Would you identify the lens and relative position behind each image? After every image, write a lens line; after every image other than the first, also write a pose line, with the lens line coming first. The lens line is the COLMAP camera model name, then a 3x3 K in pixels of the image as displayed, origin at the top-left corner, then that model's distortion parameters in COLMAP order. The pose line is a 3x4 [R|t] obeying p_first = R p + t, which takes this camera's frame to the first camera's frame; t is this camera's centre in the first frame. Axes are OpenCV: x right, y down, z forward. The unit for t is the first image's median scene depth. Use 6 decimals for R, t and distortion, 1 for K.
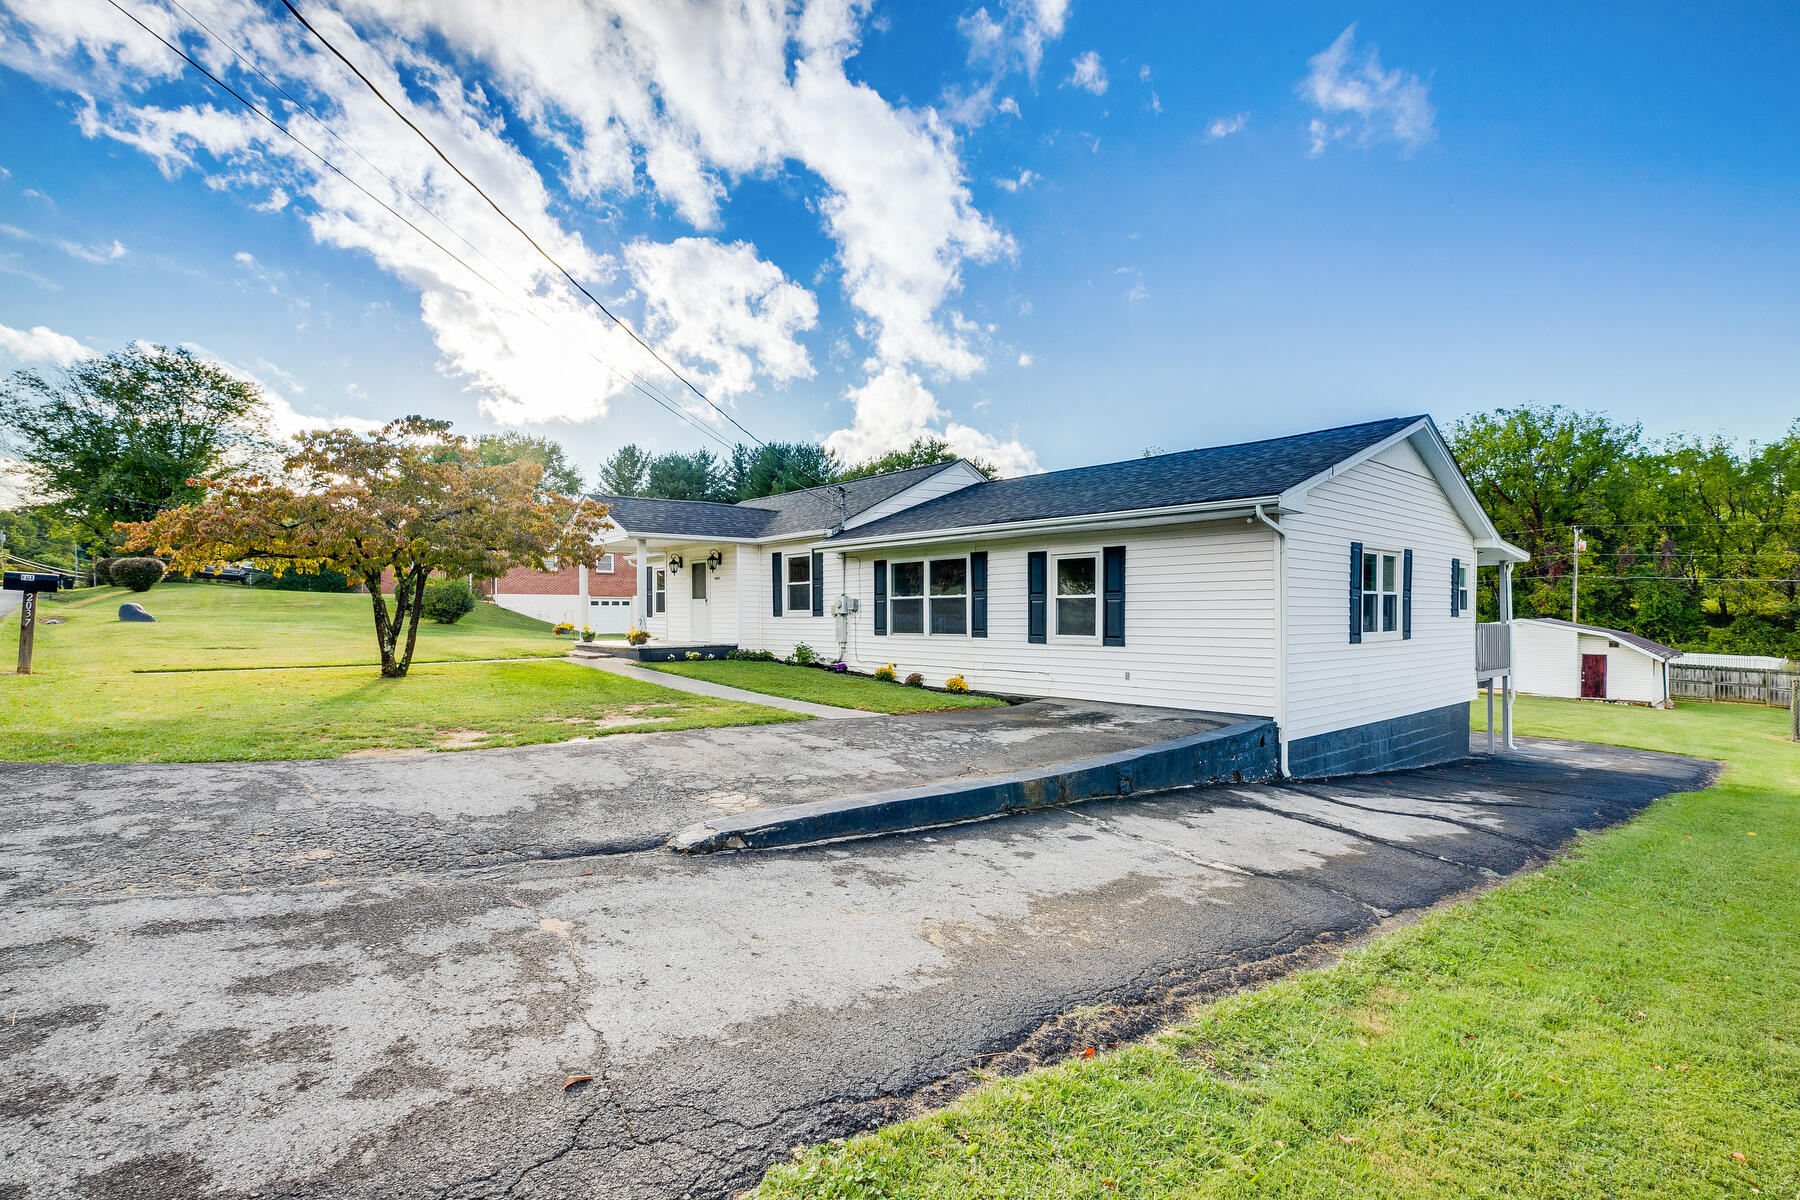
lens RADIAL K [[813.4, 0, 902.4], [0, 813.4, 619.3], [0, 0, 1]] dist [-0.005244, -0.000230]
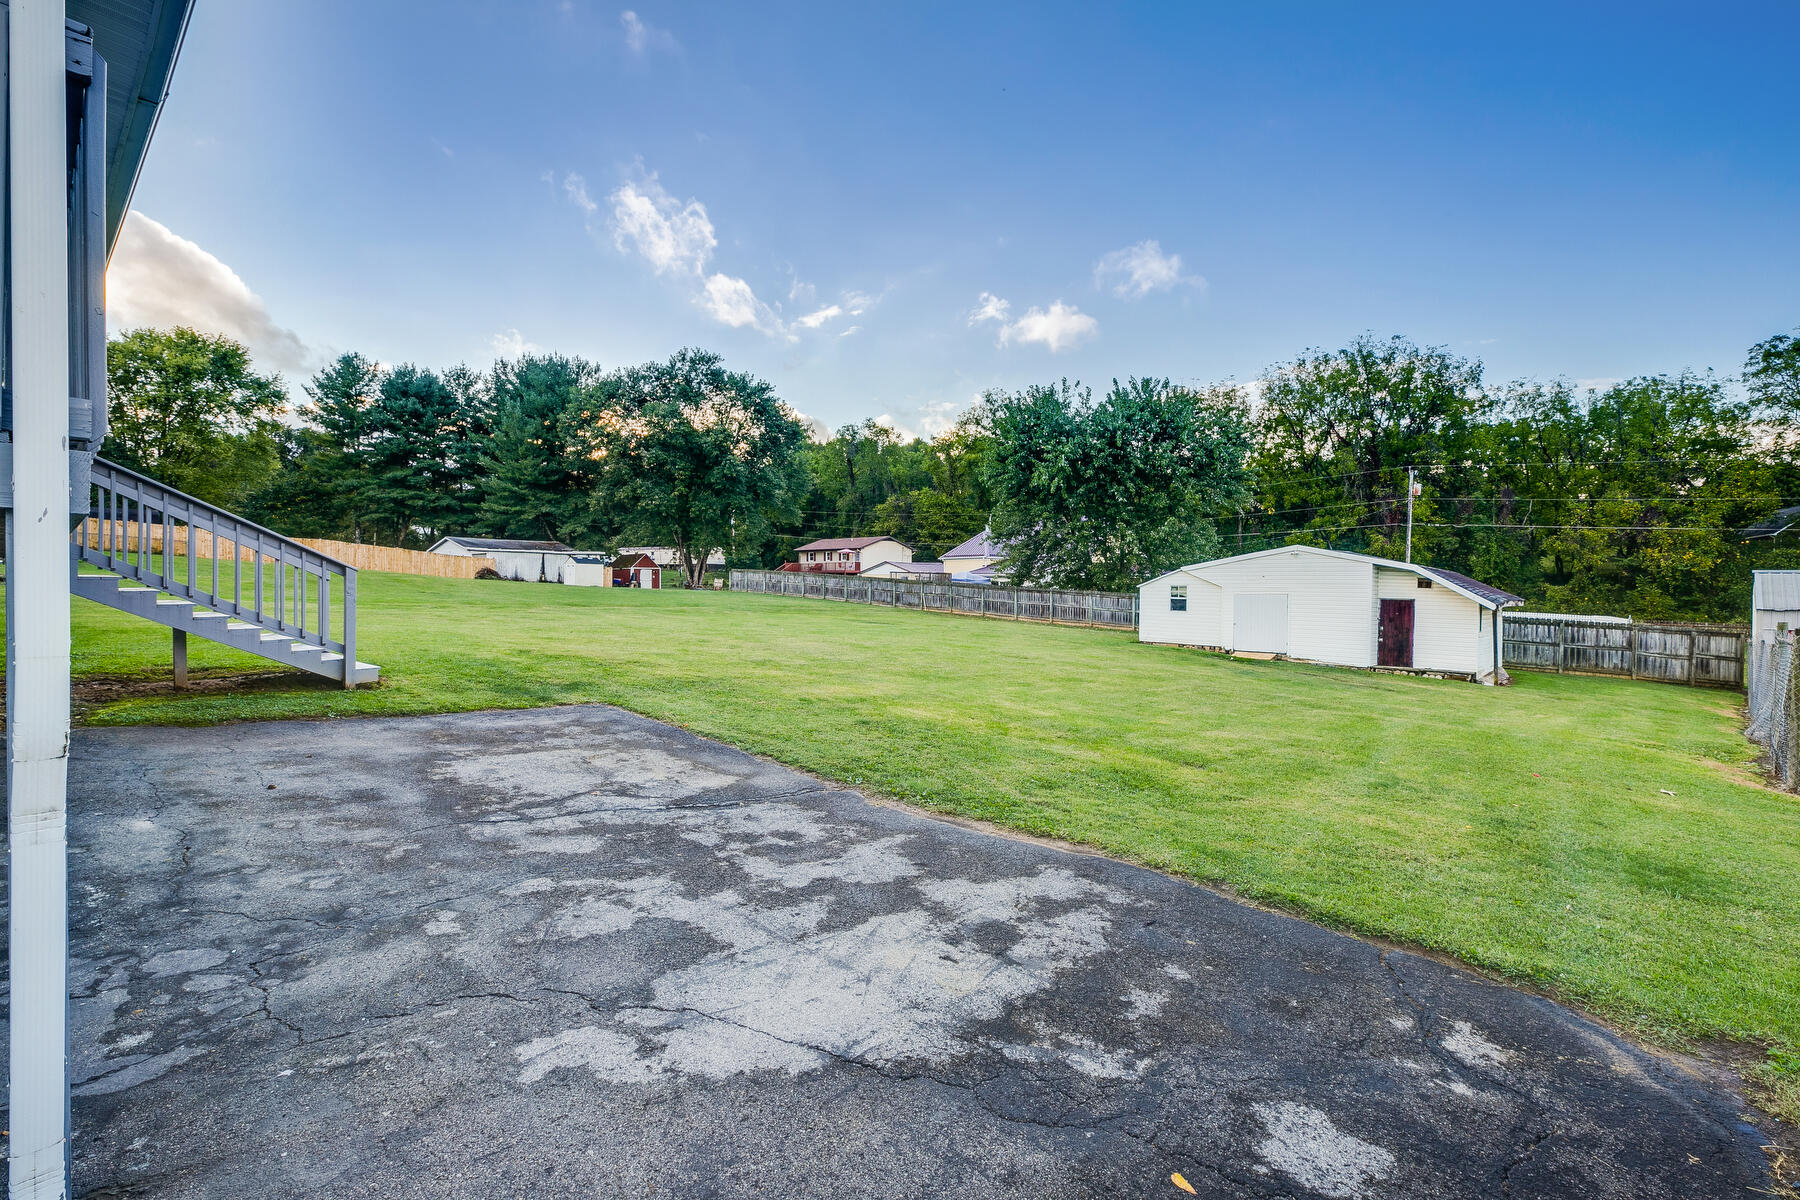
lens RADIAL K [[813.4, 0, 897.3], [0, 813.4, 590.9], [0, 0, 1]] dist [-0.005244, -0.000230]
pose [[0.993569, 0.010160, 0.112769, 0.597144], [-0.011241, 0.999897, 0.008951, 0.054718], [-0.112667, -0.010161, 0.993581, 0.624542]]
